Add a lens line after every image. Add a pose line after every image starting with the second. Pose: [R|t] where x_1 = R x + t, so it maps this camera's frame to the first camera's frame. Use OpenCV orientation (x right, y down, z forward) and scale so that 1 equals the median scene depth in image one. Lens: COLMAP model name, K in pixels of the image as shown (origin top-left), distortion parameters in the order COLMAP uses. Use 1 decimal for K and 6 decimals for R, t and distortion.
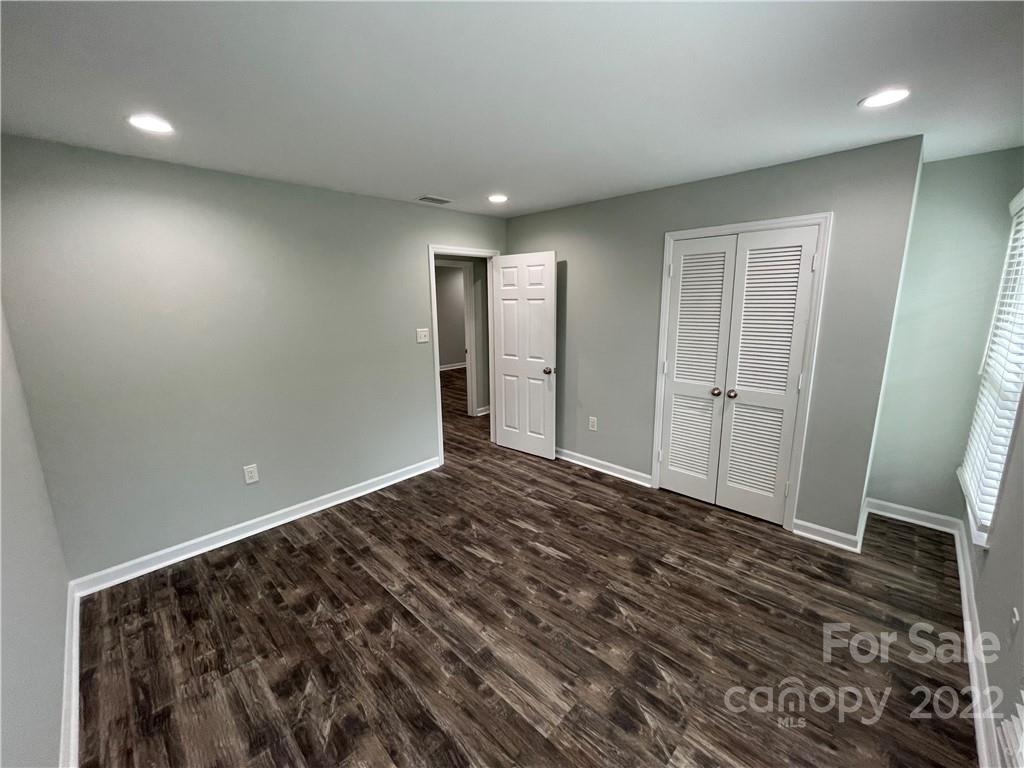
lens RADIAL K [[412.5, 0, 510.0], [0, 412.5, 382.1], [0, 0, 1]] dist [0.001220, -0.000282]
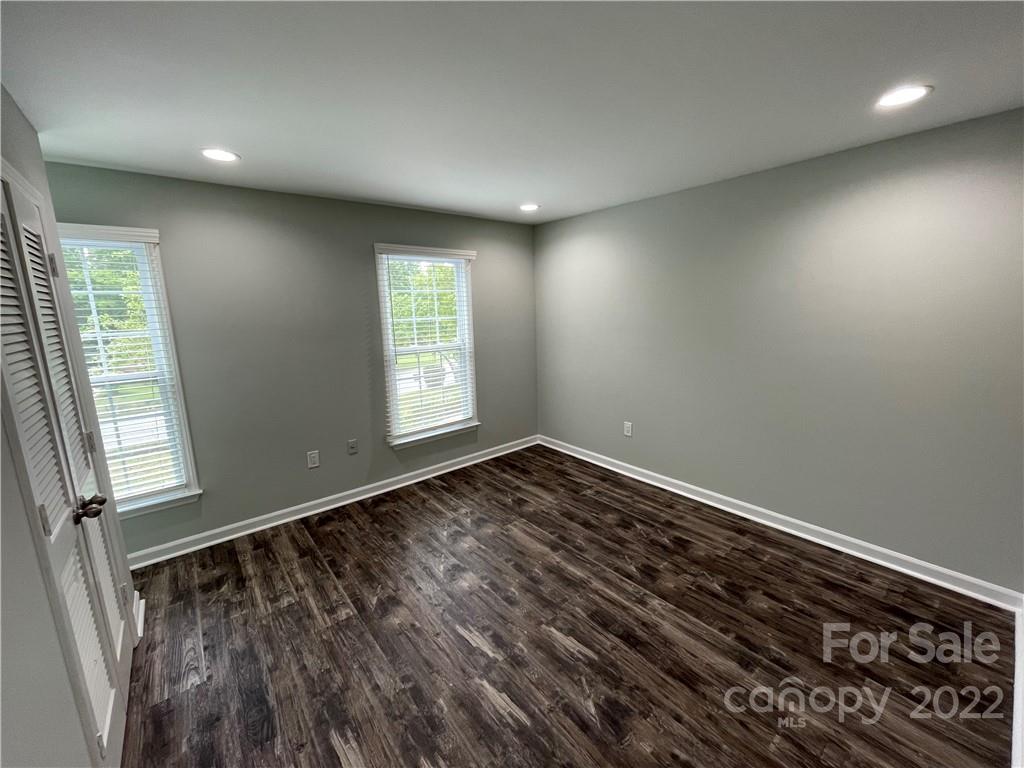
lens RADIAL K [[412.5, 0, 511.4], [0, 412.5, 381.1], [0, 0, 1]] dist [0.001220, -0.000282]
pose [[-0.993078, 0.022496, 0.115281, -0.069354], [0.063897, 0.927016, 0.369539, -0.341624], [-0.098554, 0.374347, -0.922037, 1.727076]]
